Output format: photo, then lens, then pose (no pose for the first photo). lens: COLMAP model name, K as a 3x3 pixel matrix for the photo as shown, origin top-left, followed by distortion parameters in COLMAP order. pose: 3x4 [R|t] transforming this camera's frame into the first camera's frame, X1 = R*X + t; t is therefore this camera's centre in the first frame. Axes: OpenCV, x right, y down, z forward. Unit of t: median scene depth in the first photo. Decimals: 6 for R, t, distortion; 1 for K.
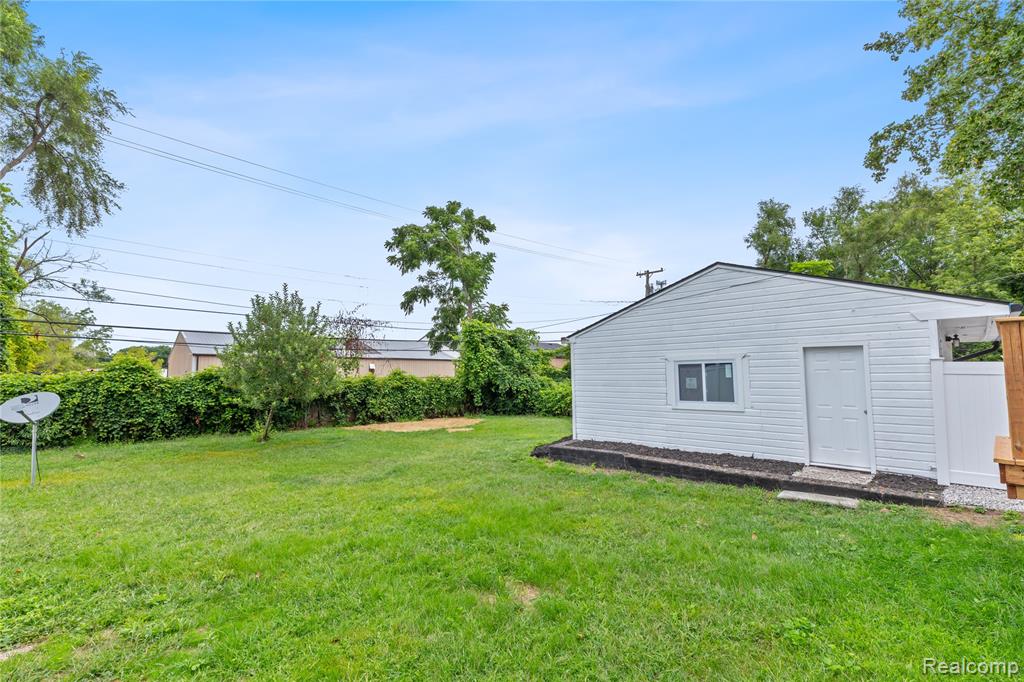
lens RADIAL K [[454.5, 0, 509.6], [0, 454.5, 340.4], [0, 0, 1]] dist [0.010786, -0.000908]
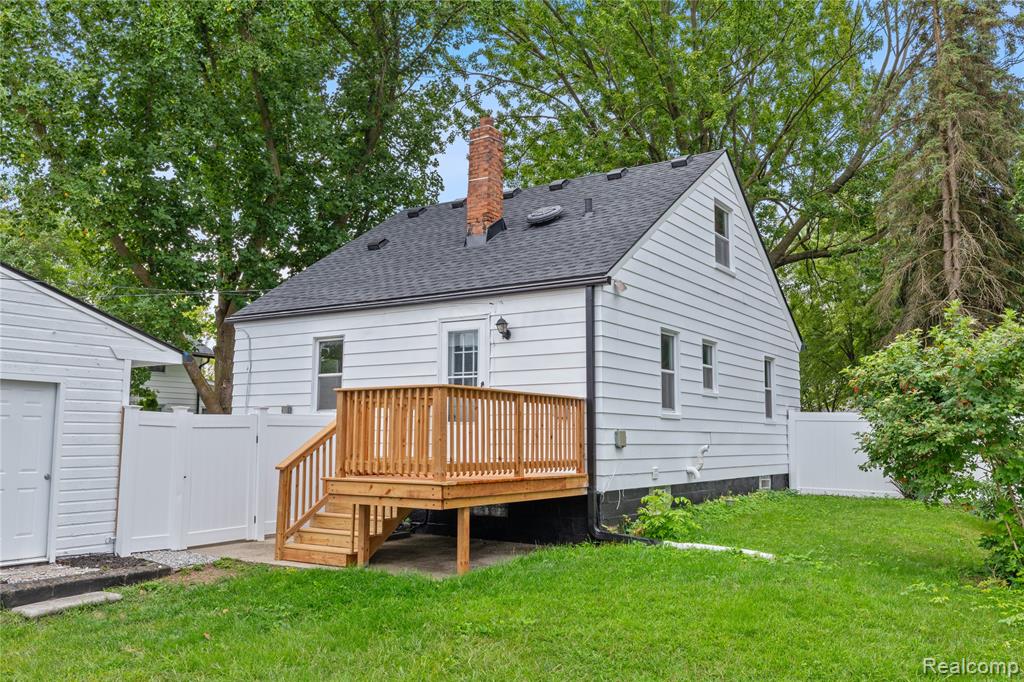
lens RADIAL K [[849.7, 0, 511.1], [0, 849.7, 340.6], [0, 0, 1]] dist [0.002771, 0.003503]
pose [[-0.179344, 0.115619, 0.976969, -0.562939], [-0.082213, 0.987835, -0.131997, 0.052756], [-0.980345, -0.103993, -0.167656, 0.455213]]
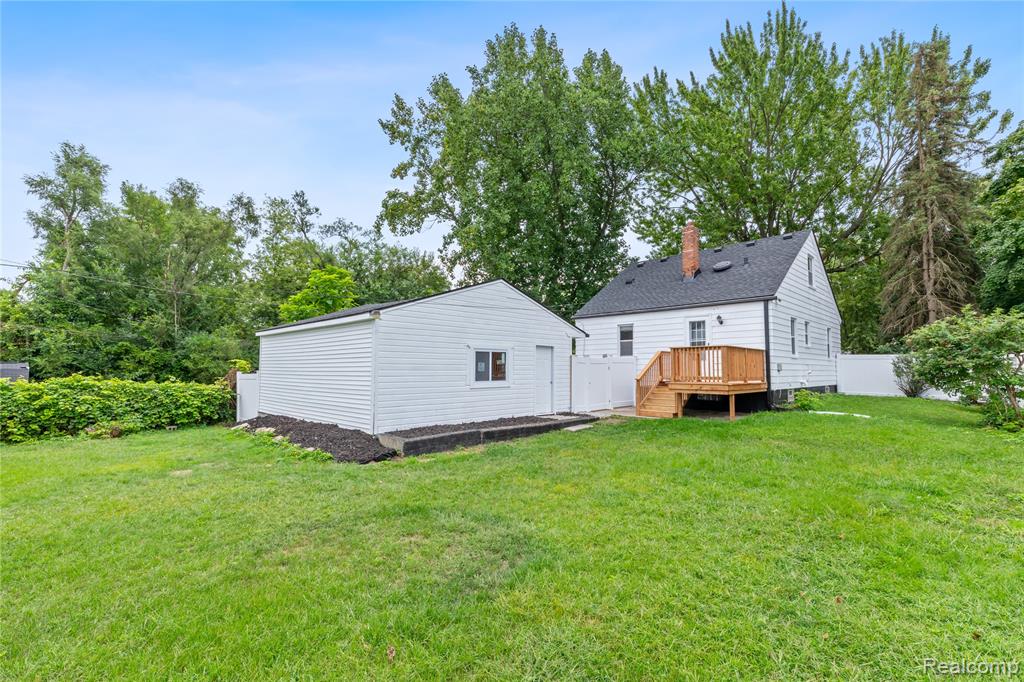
lens RADIAL K [[454.5, 0, 511.0], [0, 454.5, 342.7], [0, 0, 1]] dist [0.010786, -0.000908]
pose [[0.022969, 0.063861, 0.997694, -0.918521], [-0.081178, 0.994781, -0.061806, 0.104704], [-0.996435, -0.079571, 0.028033, 0.950795]]
